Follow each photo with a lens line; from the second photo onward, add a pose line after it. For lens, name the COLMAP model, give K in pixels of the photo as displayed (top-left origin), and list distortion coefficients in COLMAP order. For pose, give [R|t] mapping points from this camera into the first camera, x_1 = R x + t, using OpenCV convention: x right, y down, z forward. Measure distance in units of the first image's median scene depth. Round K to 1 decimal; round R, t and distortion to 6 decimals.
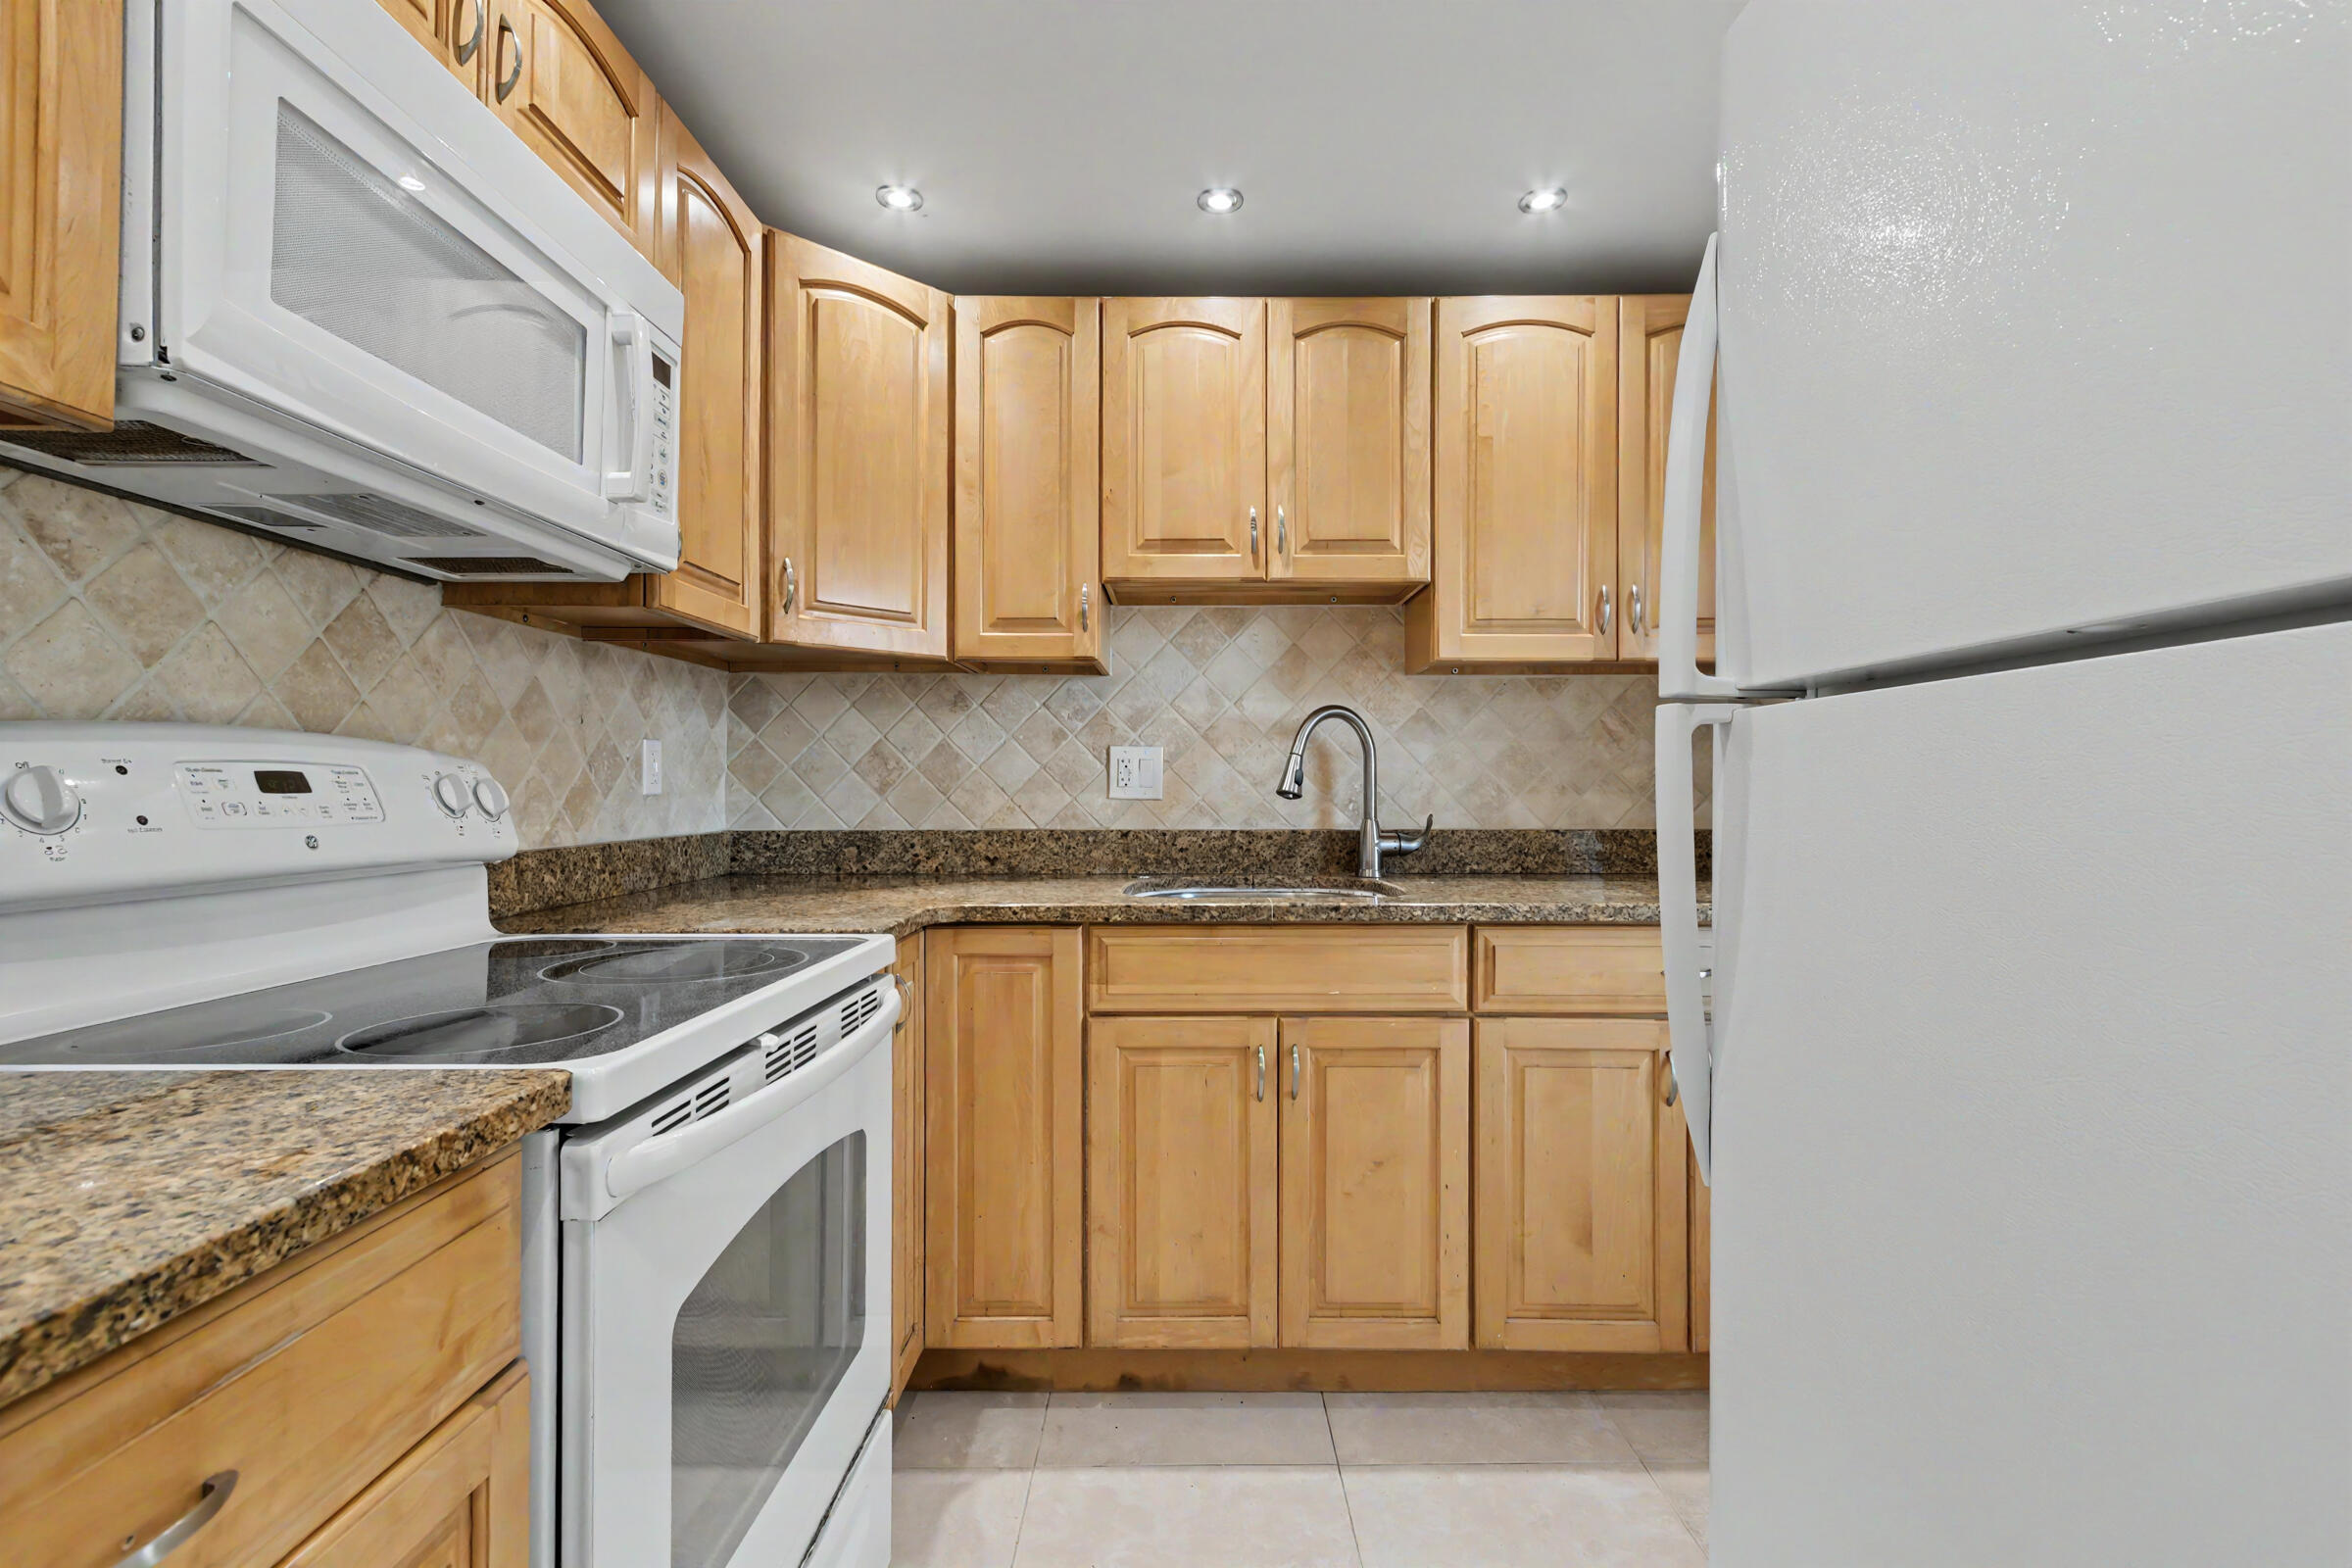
lens RADIAL K [[1076.0, 0, 1183.8], [0, 1076.0, 777.6], [0, 0, 1]] dist [0.004713, 0.000086]
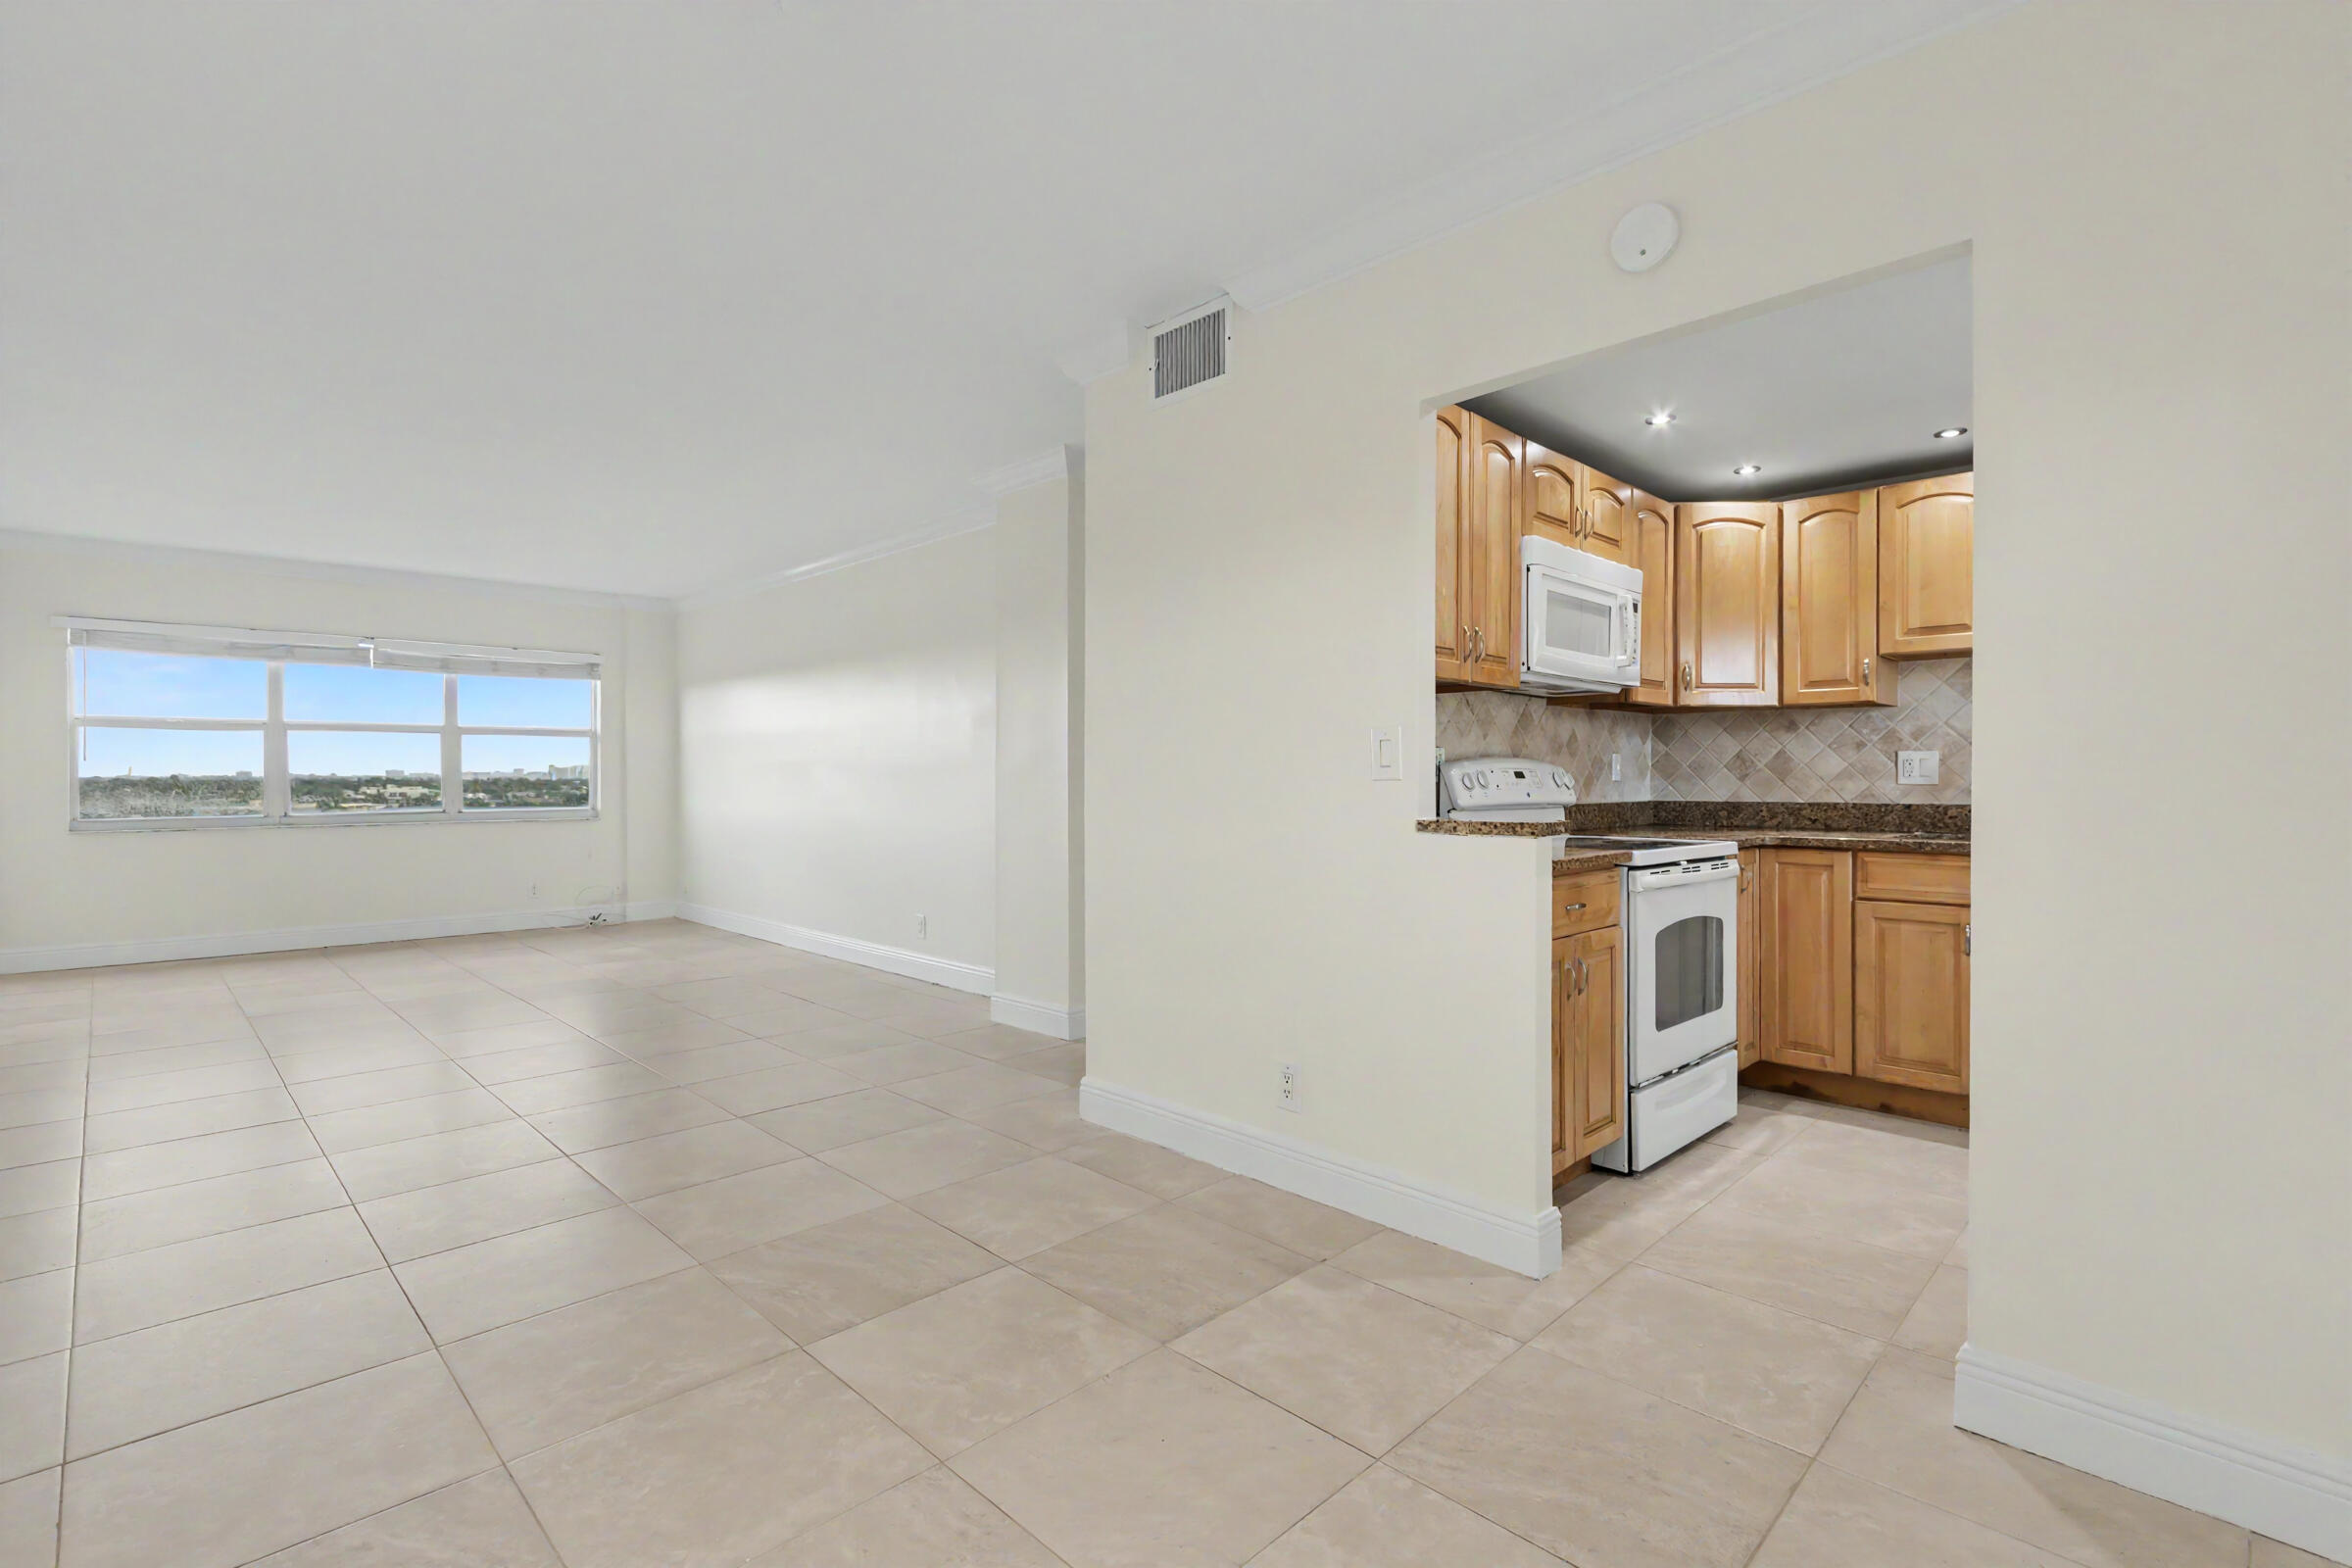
lens RADIAL K [[1076.0, 0, 1183.8], [0, 1076.0, 777.6], [0, 0, 1]] dist [0.004713, 0.000086]
pose [[0.710024, -0.000482, -0.704178, 0.346363], [0.006370, 0.999963, 0.005739, -0.006755], [0.704149, -0.008561, 0.710001, -0.989471]]
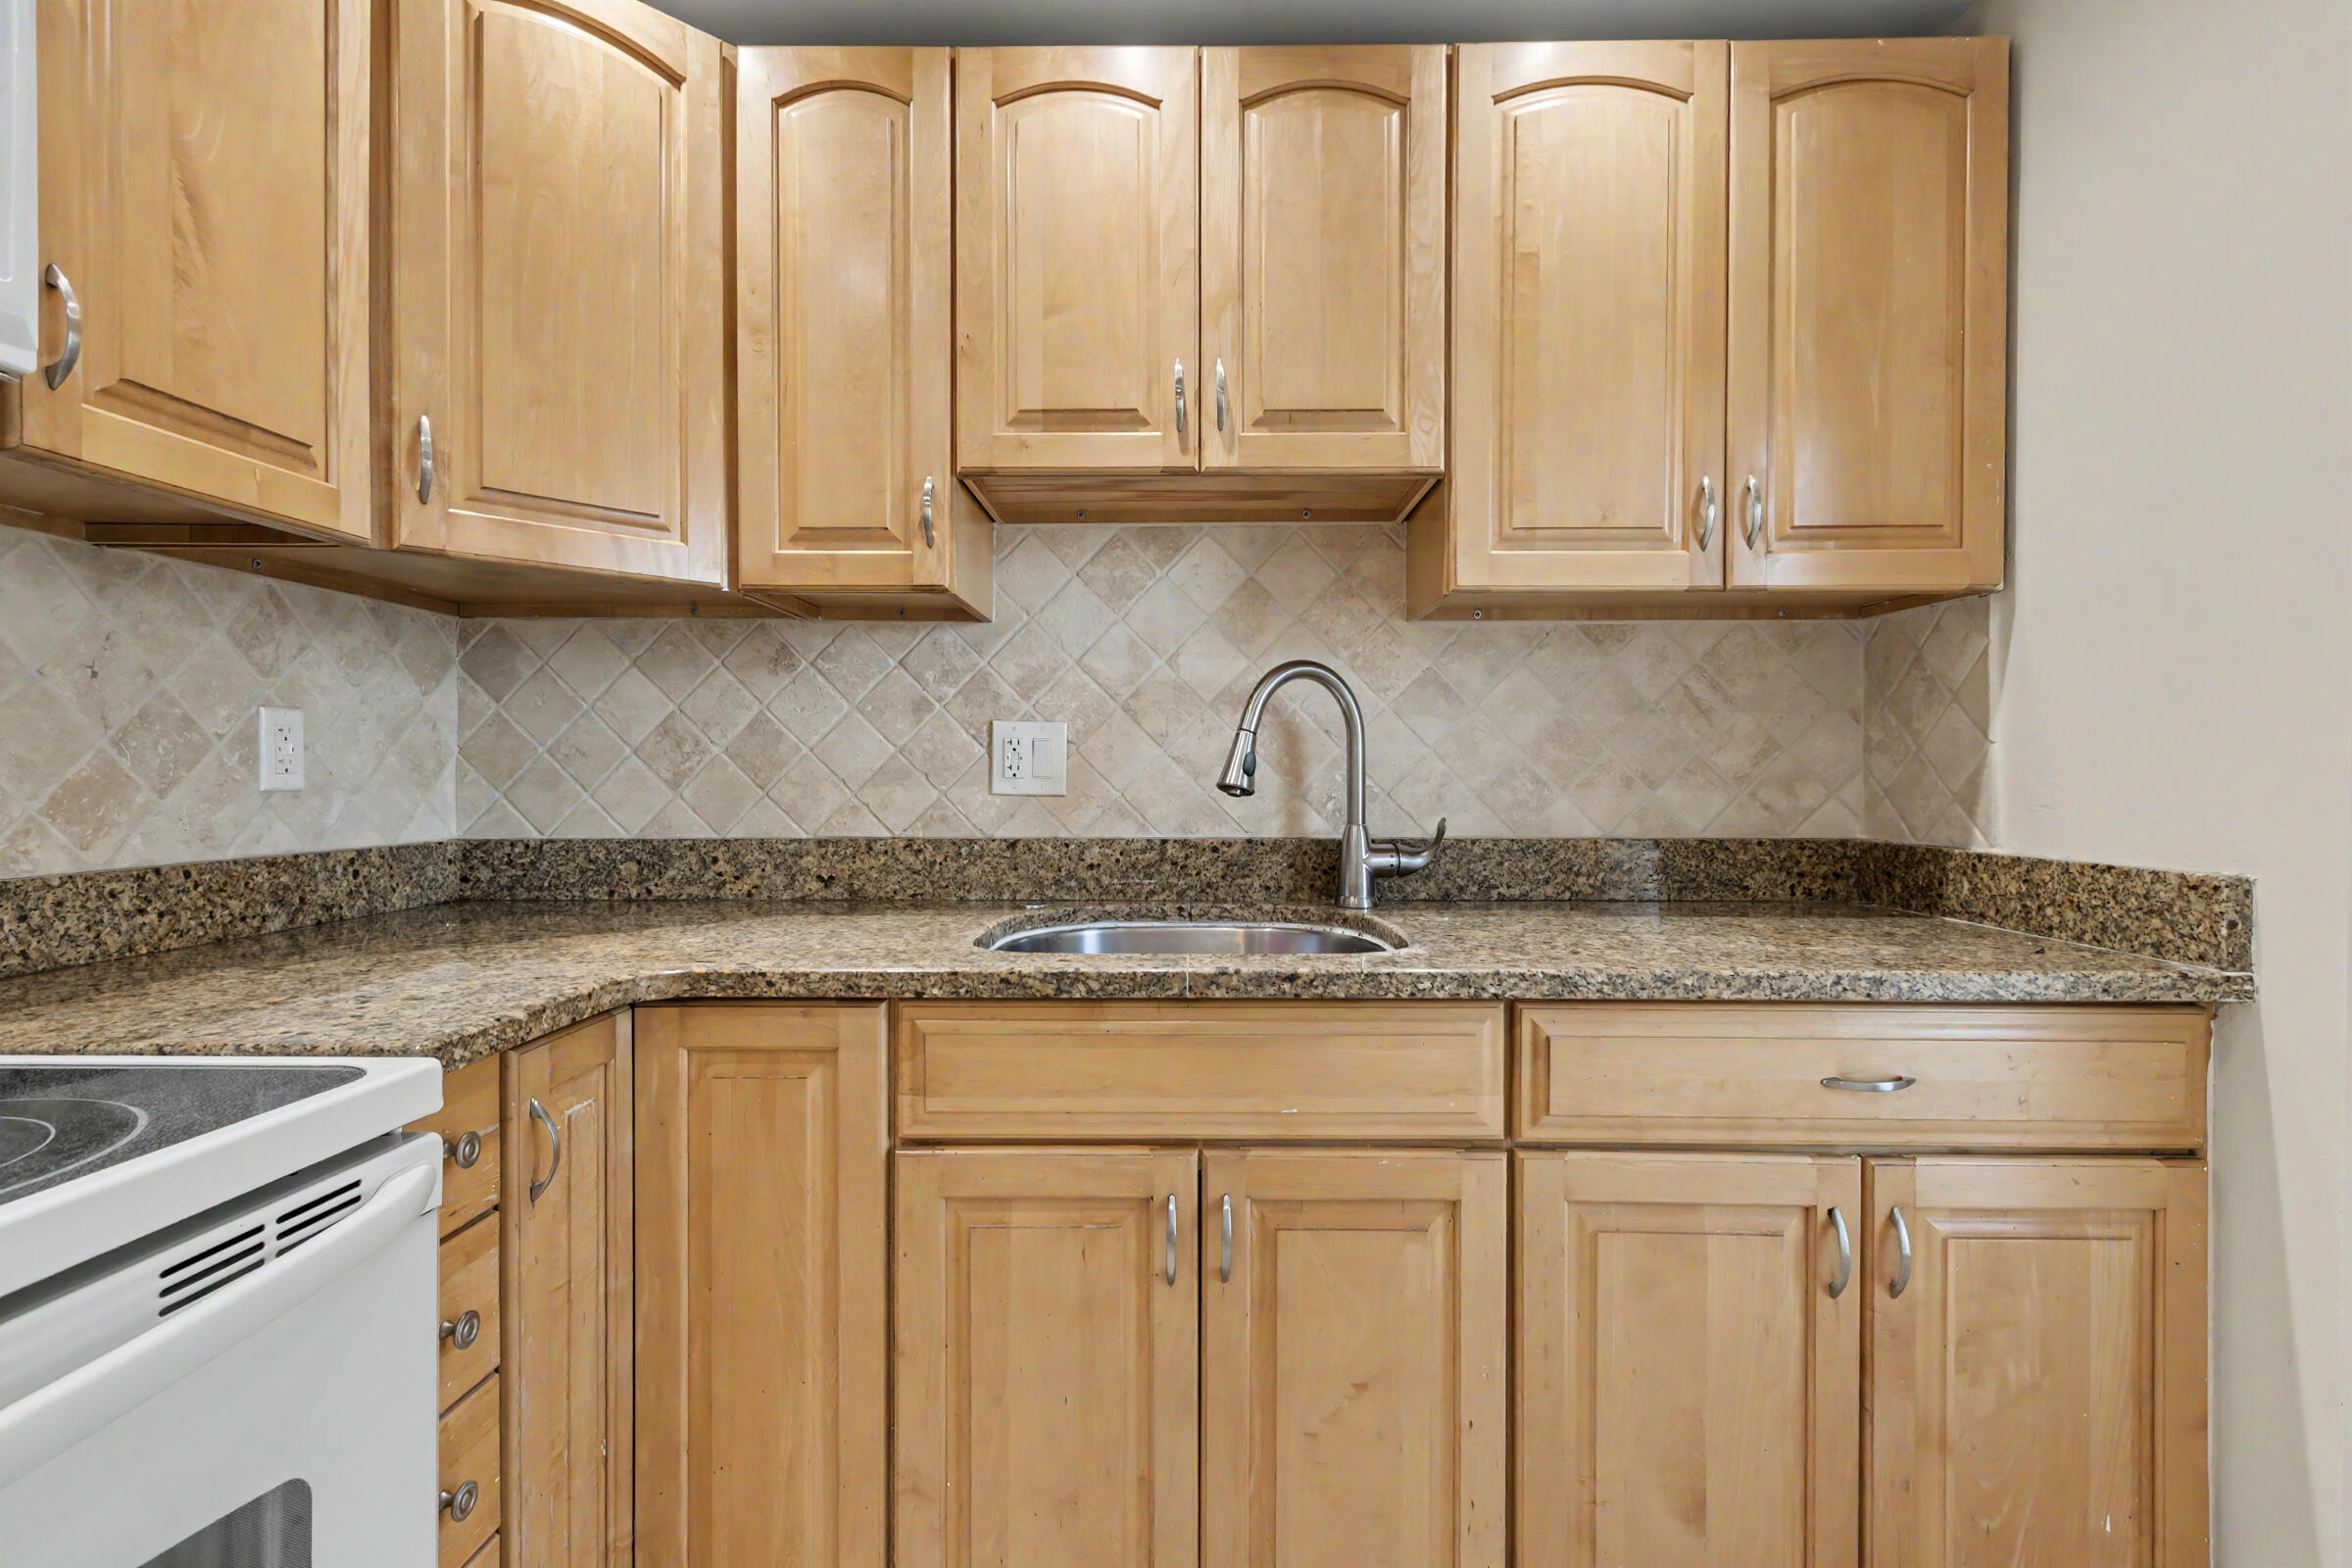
lens RADIAL K [[1076.0, 0, 1183.8], [0, 1076.0, 777.6], [0, 0, 1]] dist [0.004713, 0.000086]
pose [[0.999994, 0.000144, -0.003400, 0.069635], [-0.000108, 0.999946, 0.010394, 0.001048], [0.003401, -0.010393, 0.999940, 0.328825]]
